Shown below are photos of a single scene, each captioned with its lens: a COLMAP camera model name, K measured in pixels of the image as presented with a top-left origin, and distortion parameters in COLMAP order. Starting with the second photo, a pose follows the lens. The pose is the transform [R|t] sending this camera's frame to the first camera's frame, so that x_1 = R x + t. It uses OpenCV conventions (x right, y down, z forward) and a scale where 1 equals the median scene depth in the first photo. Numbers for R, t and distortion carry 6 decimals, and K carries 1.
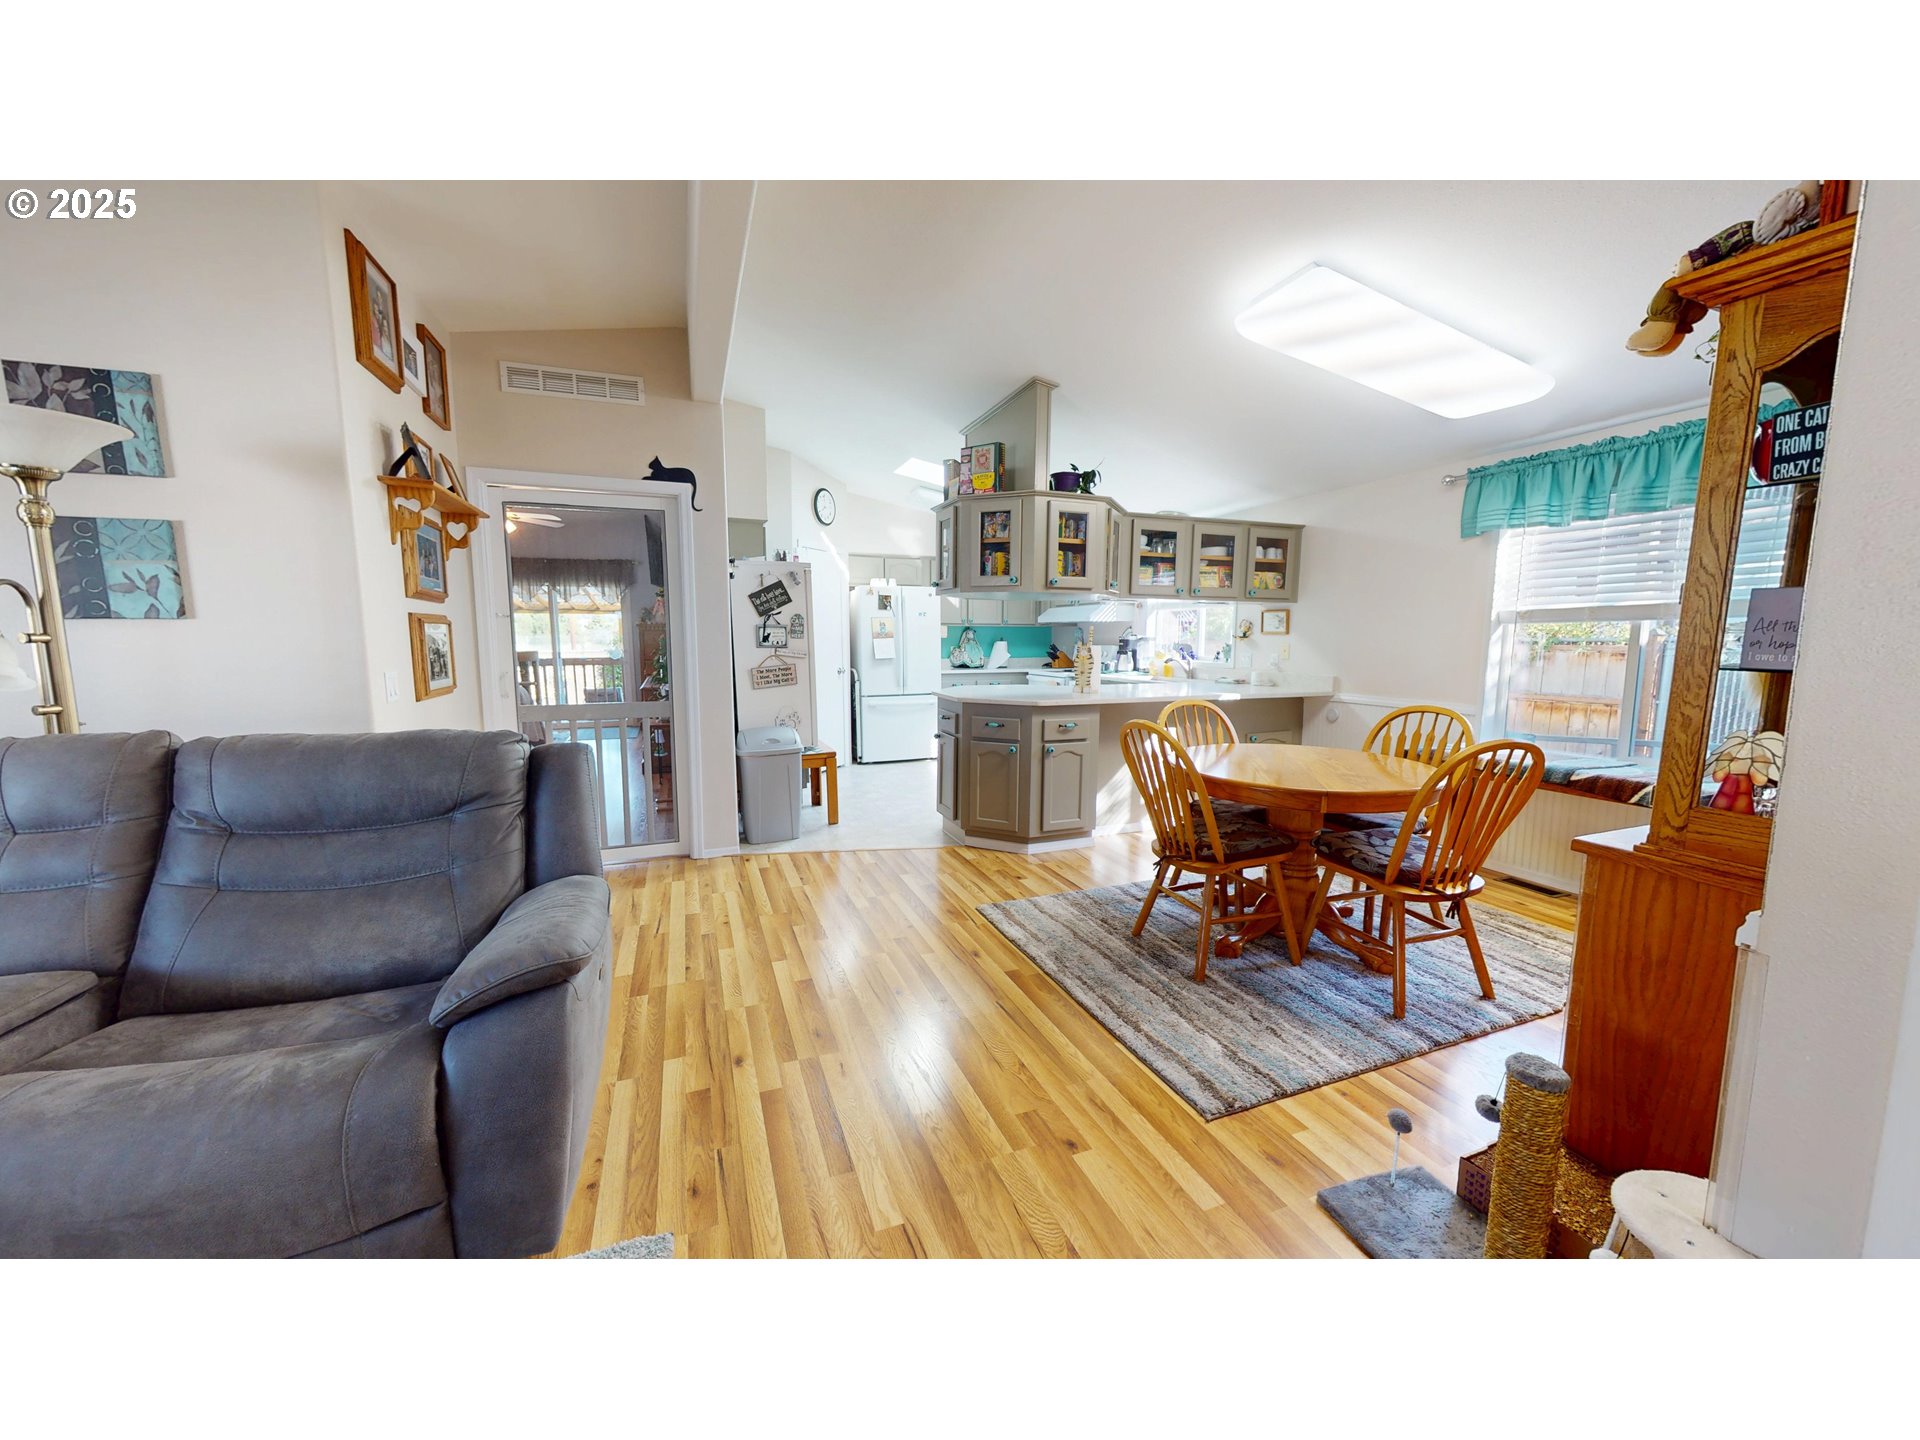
lens RADIAL K [[703.9, 0, 959.1], [0, 703.9, 722.4], [0, 0, 1]] dist [-0.000311, -0.000019]
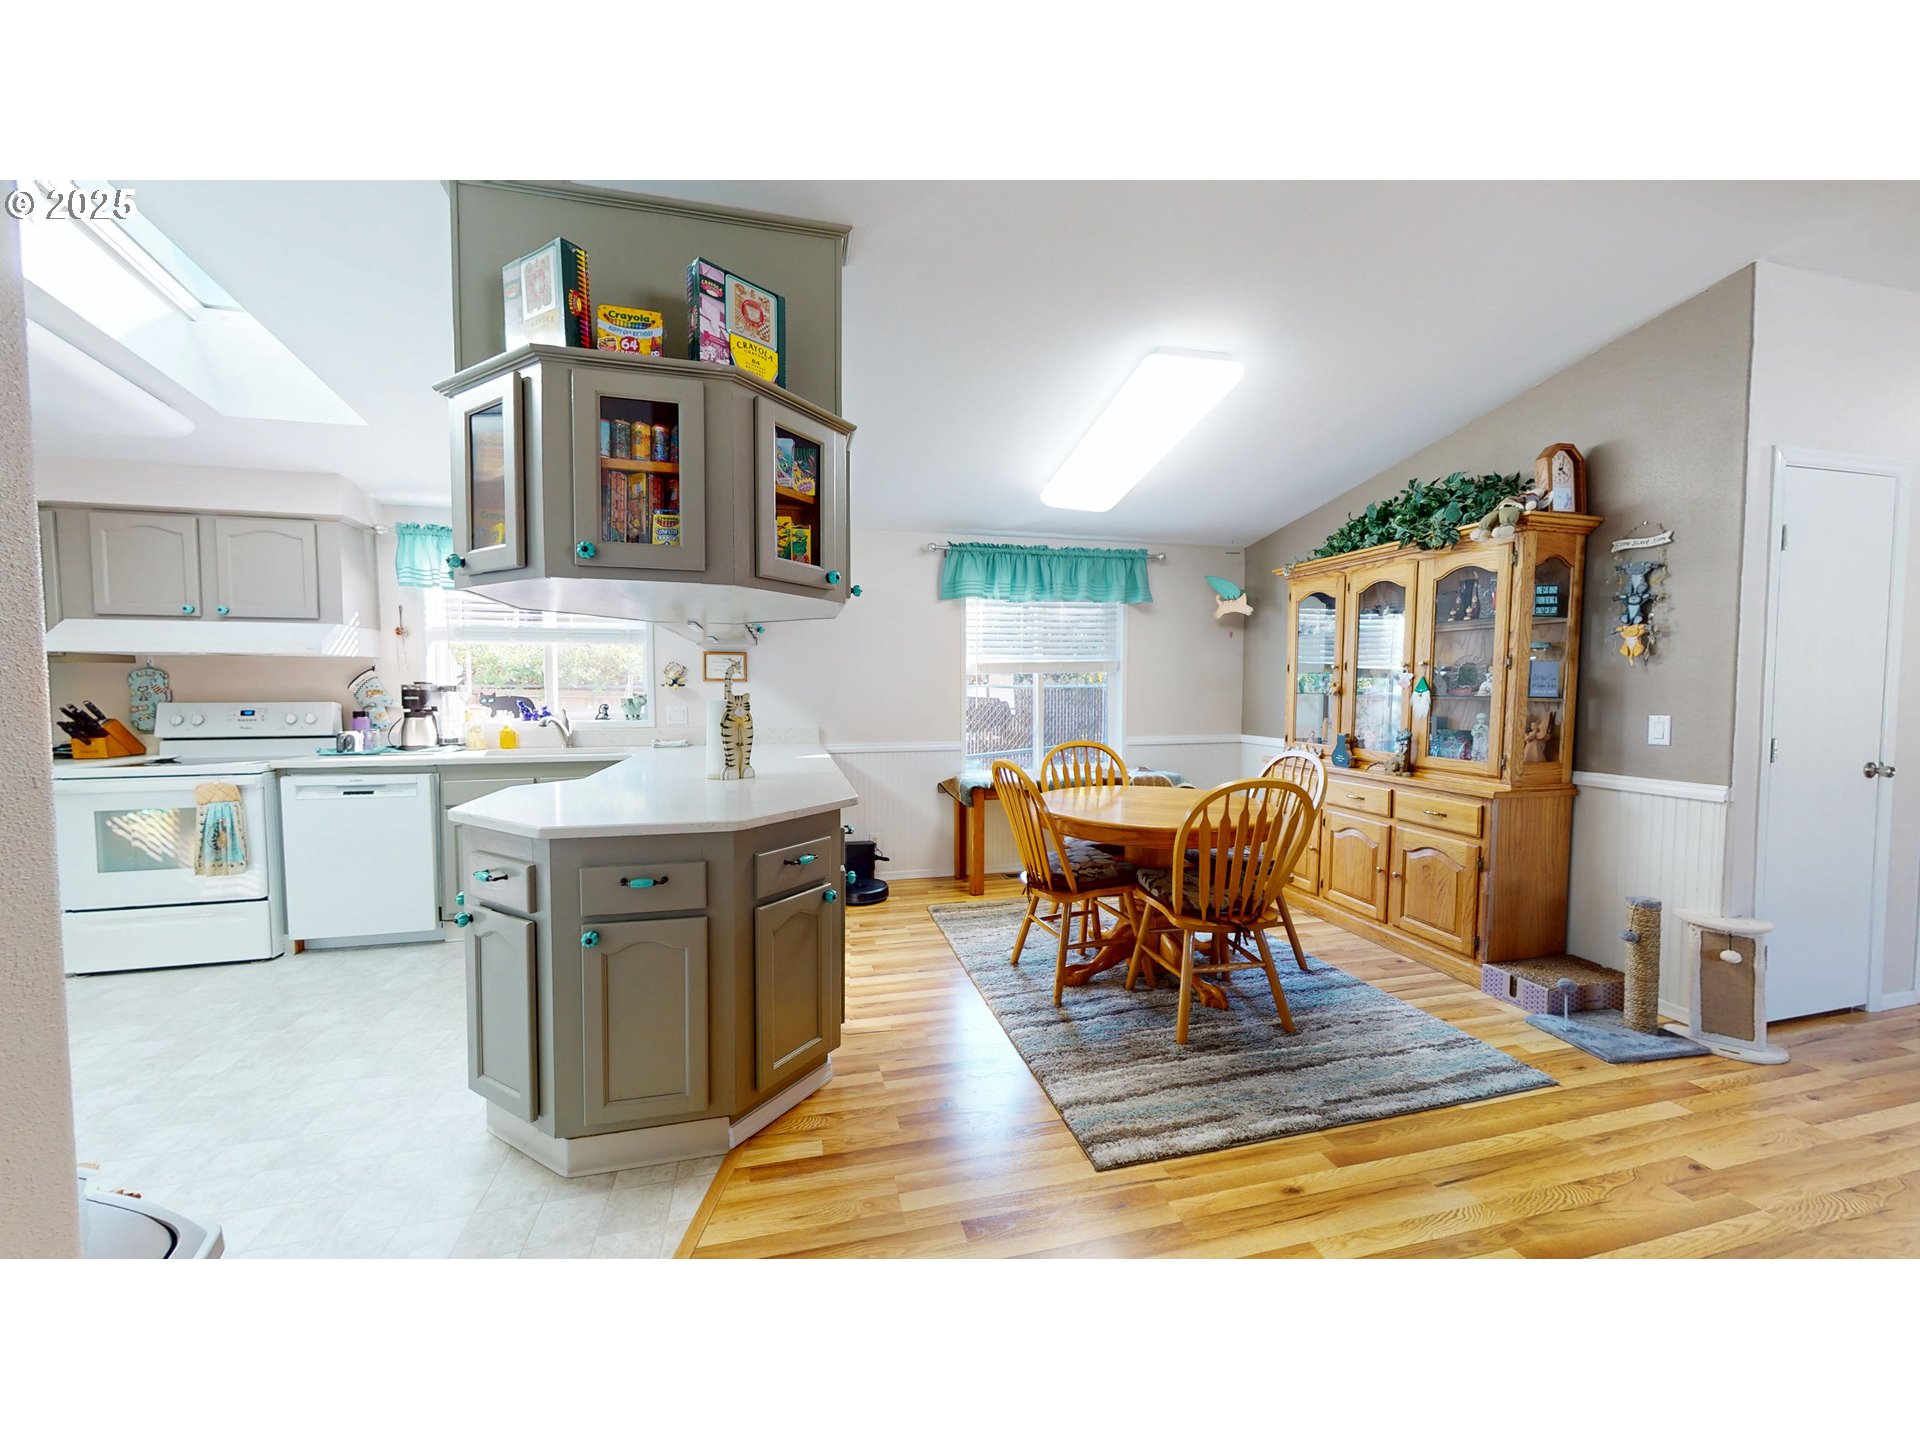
lens RADIAL K [[703.9, 0, 961.1], [0, 703.9, 722.6], [0, 0, 1]] dist [-0.000311, -0.000019]
pose [[0.125766, -0.053731, 0.990604, -0.440655], [0.121864, 0.991807, 0.038325, -0.101789], [-0.984547, 0.115899, 0.131283, 0.841847]]
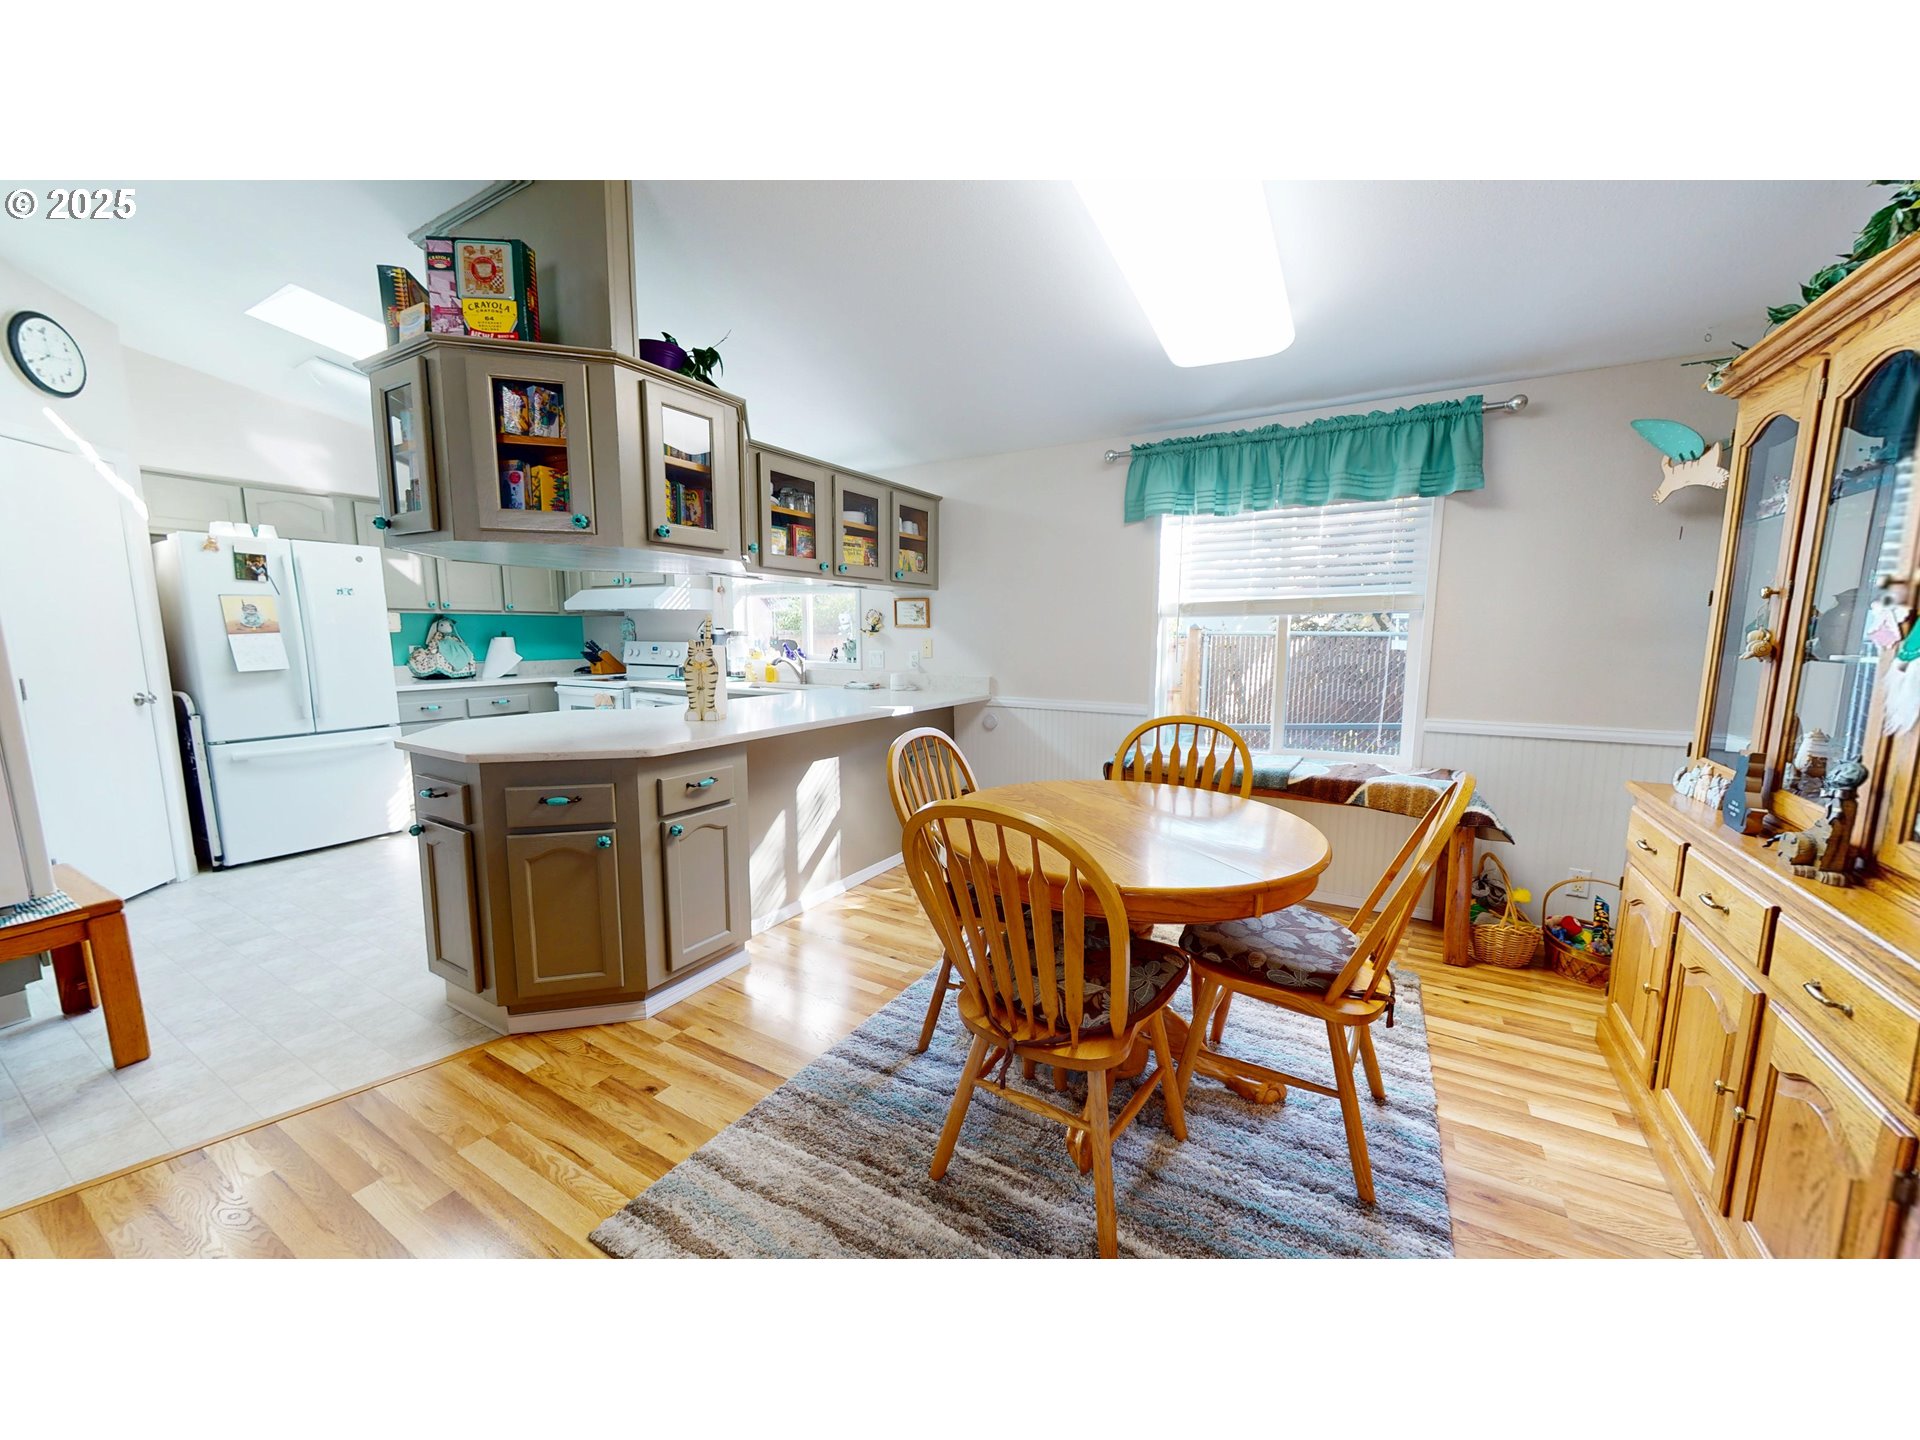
lens RADIAL K [[703.9, 0, 961.6], [0, 703.9, 722.1], [0, 0, 1]] dist [-0.000311, -0.000019]
pose [[0.784538, -0.080174, 0.614876, -0.033056], [0.074594, 0.996608, 0.034772, -0.052116], [-0.615578, 0.018586, 0.787857, 0.419374]]
